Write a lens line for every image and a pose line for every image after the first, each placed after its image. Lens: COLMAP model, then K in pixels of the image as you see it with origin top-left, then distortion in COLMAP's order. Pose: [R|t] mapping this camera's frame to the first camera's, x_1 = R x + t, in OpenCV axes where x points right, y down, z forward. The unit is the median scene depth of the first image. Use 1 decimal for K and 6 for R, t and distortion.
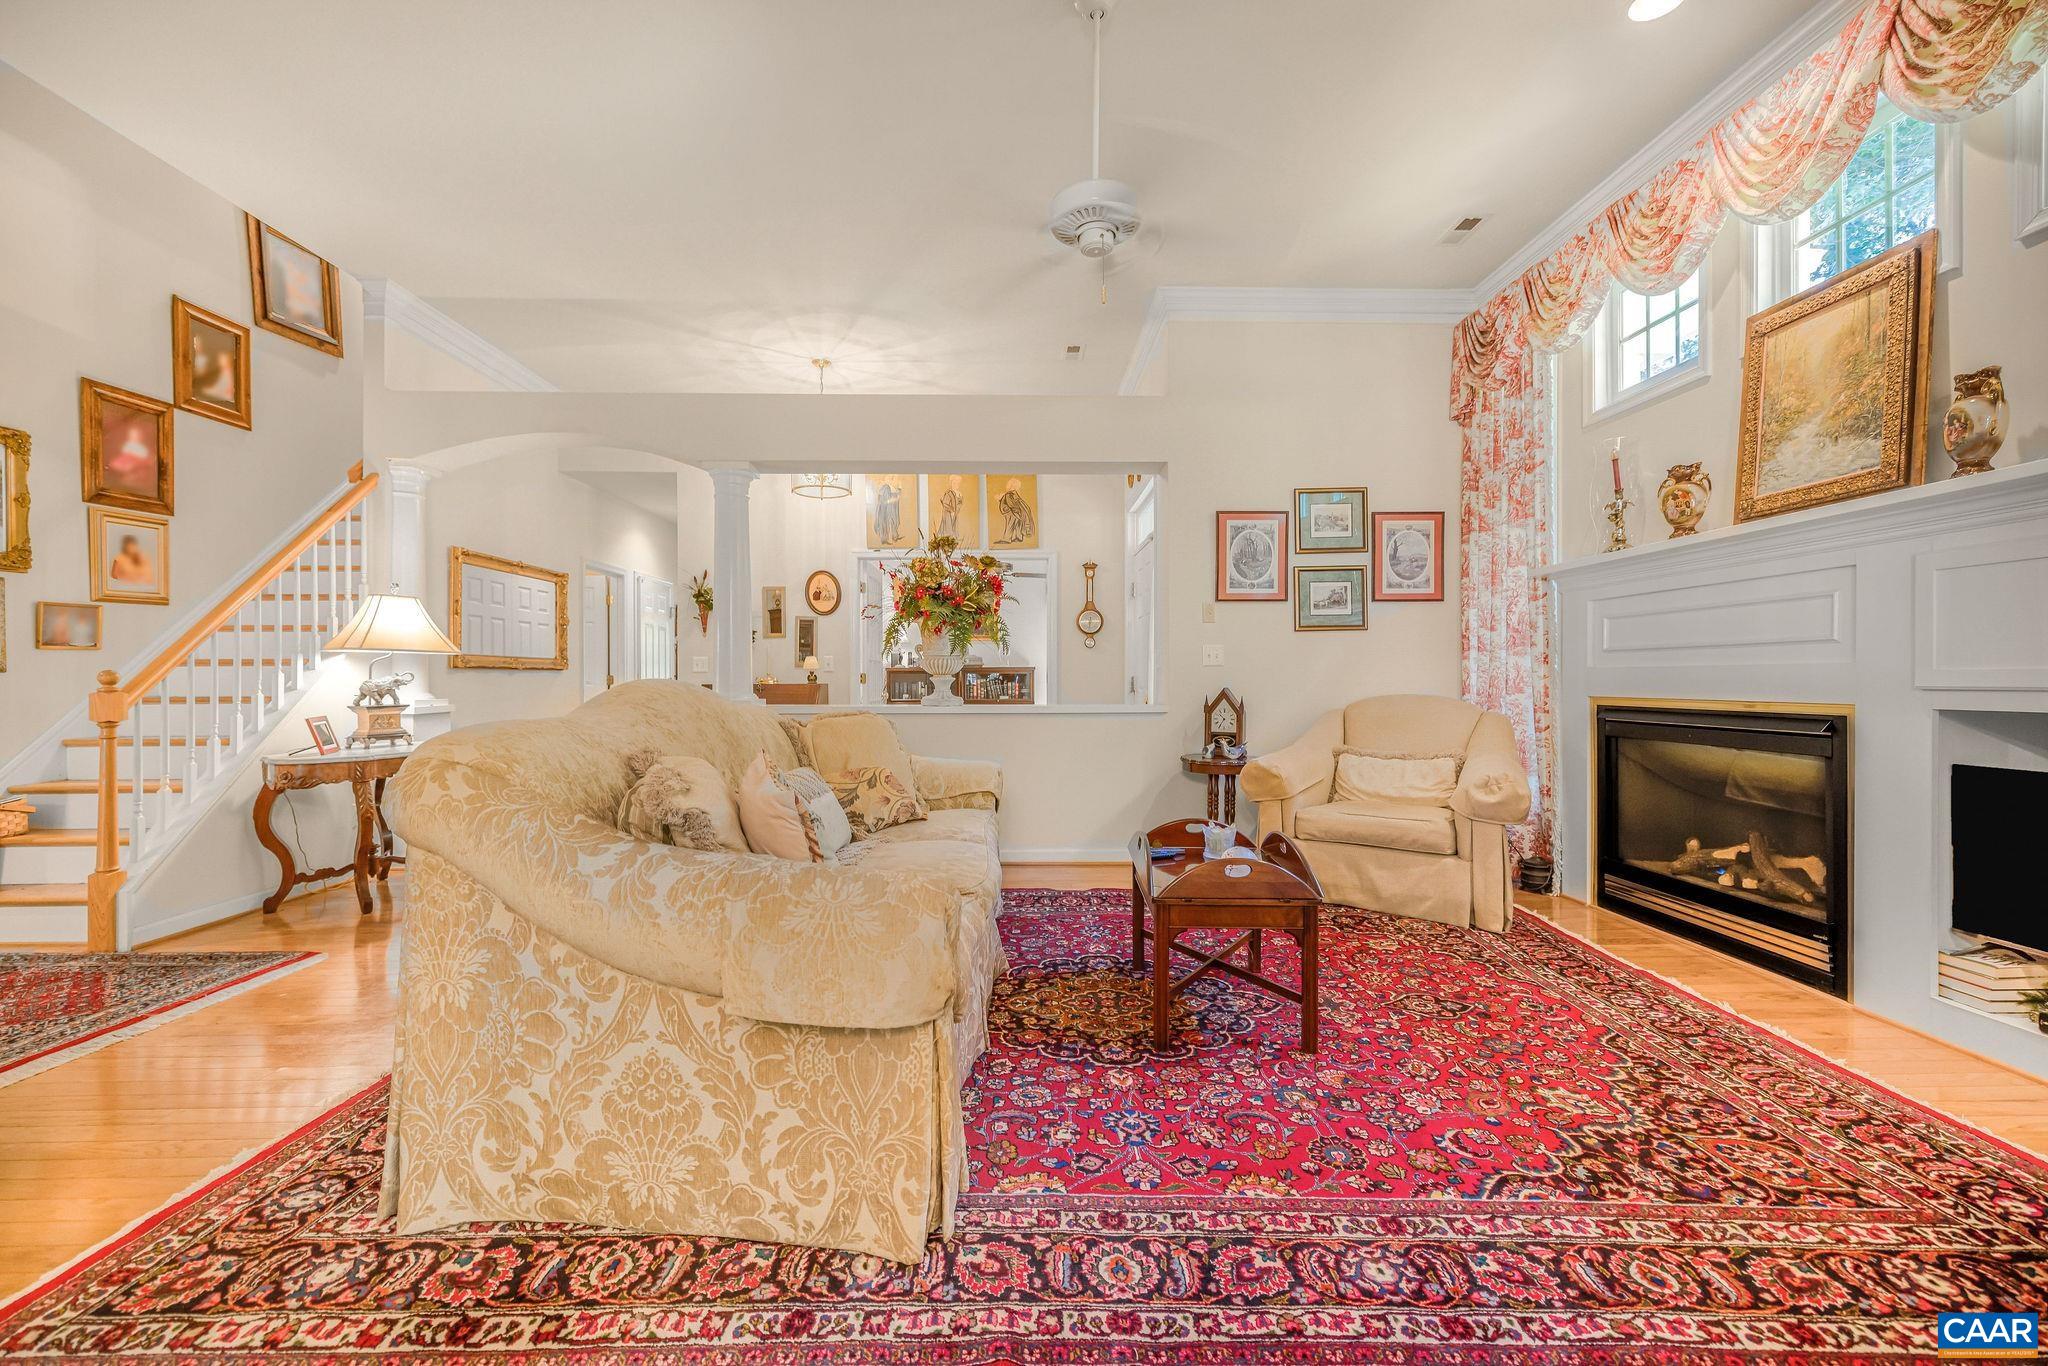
lens RADIAL K [[880.9, 0, 1039.2], [0, 880.9, 680.6], [0, 0, 1]] dist [0.002528, 0.001213]
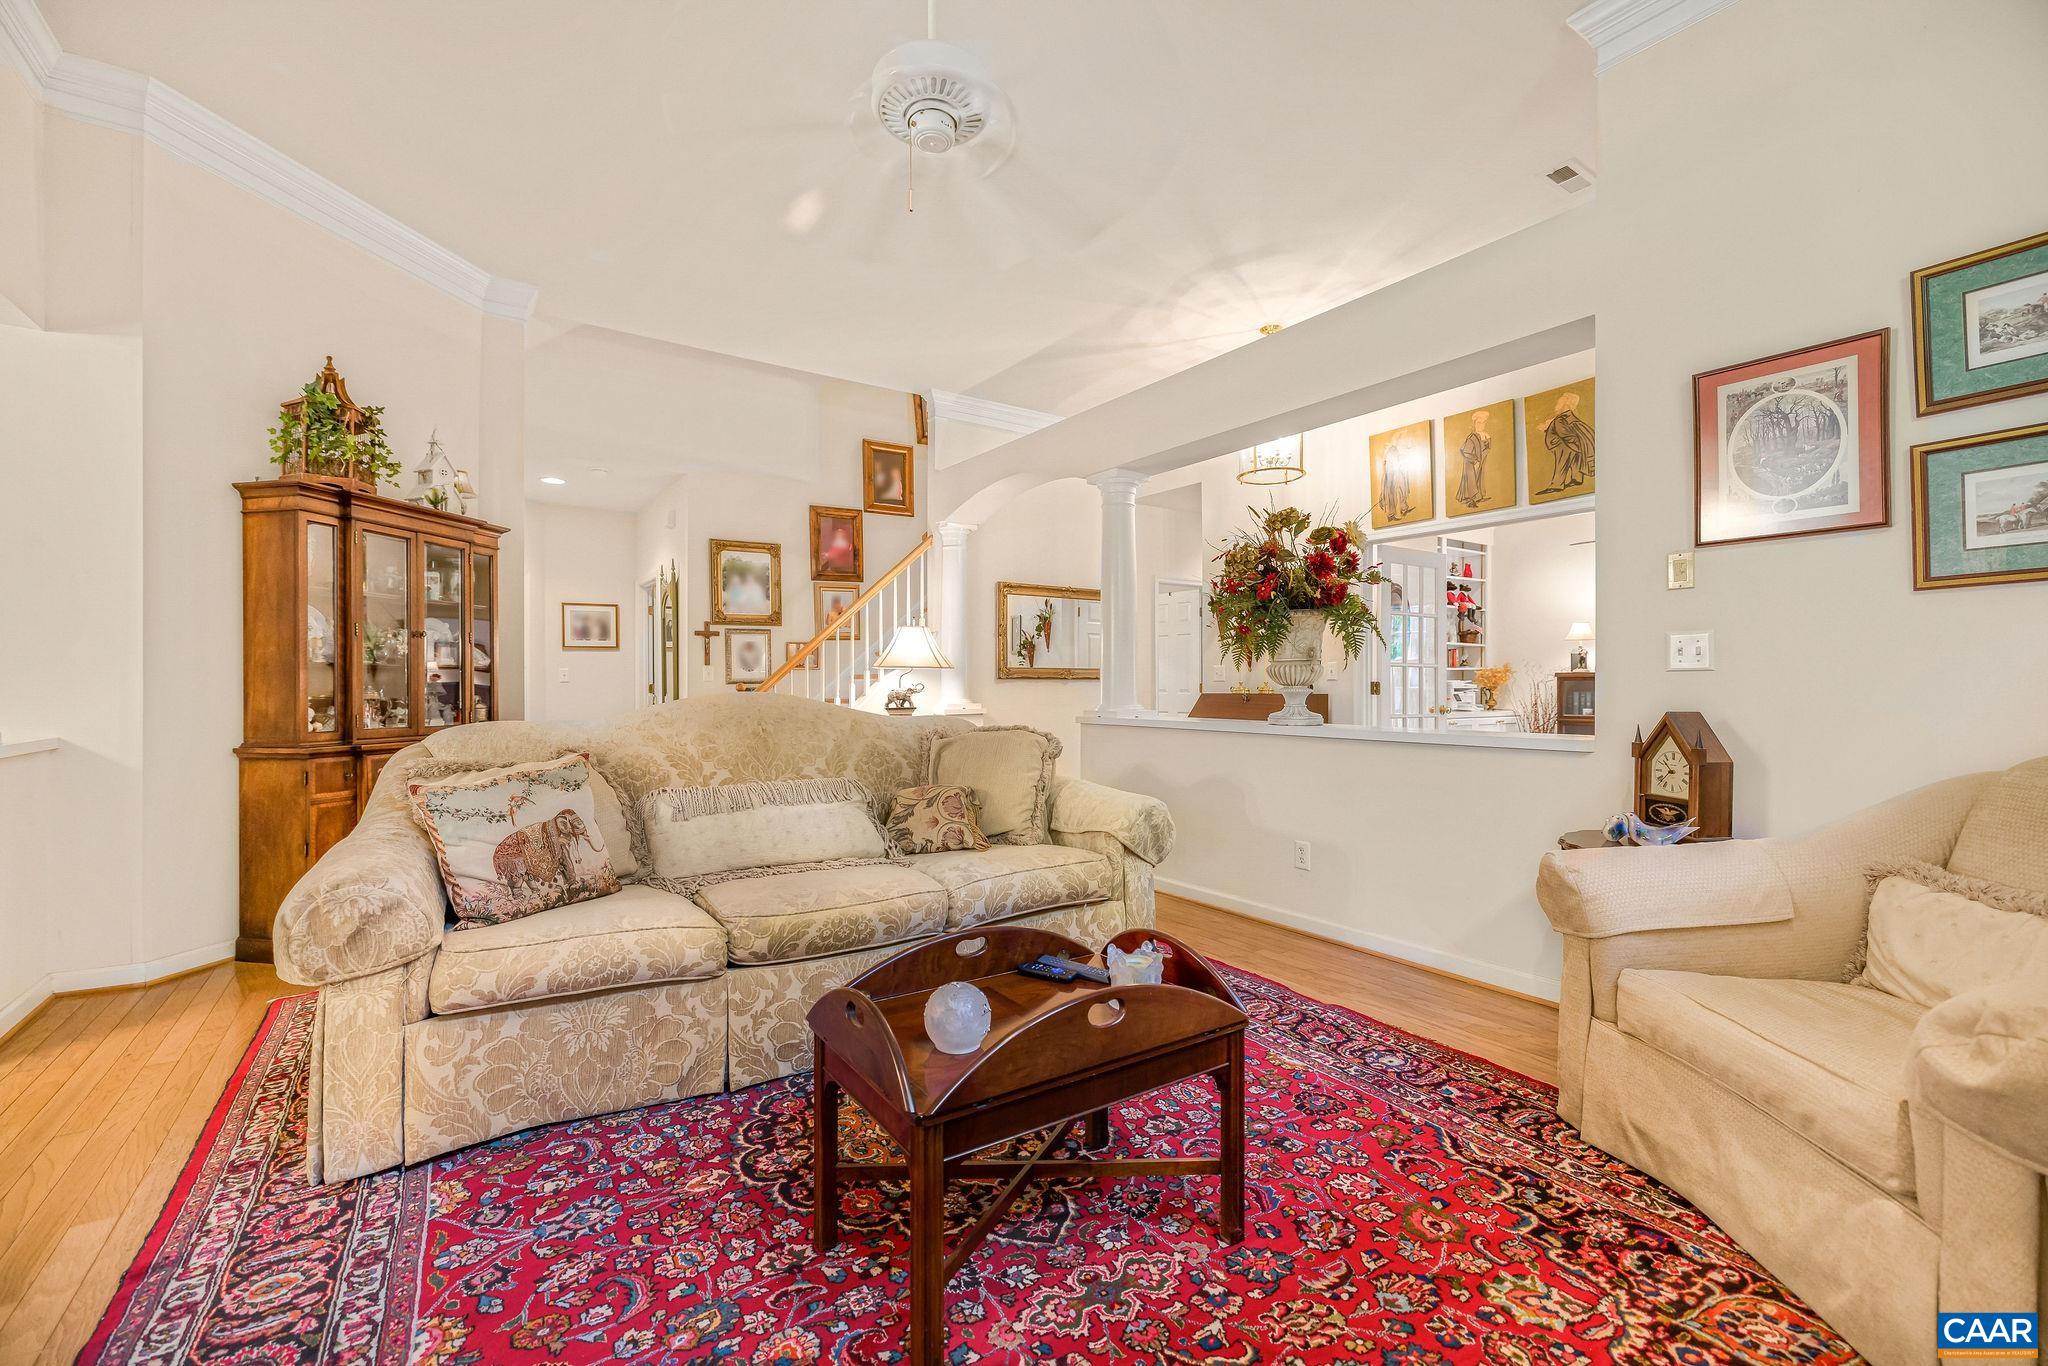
lens RADIAL K [[879.5, 0, 985.5], [0, 879.5, 684.4], [0, 0, 1]] dist [-0.008983, 0.004711]
pose [[0.519731, 0.000969, -0.854330, 0.470003], [-0.003271, 0.999994, -0.000856, -0.006601], [0.854324, 0.003239, 0.519731, 0.404311]]
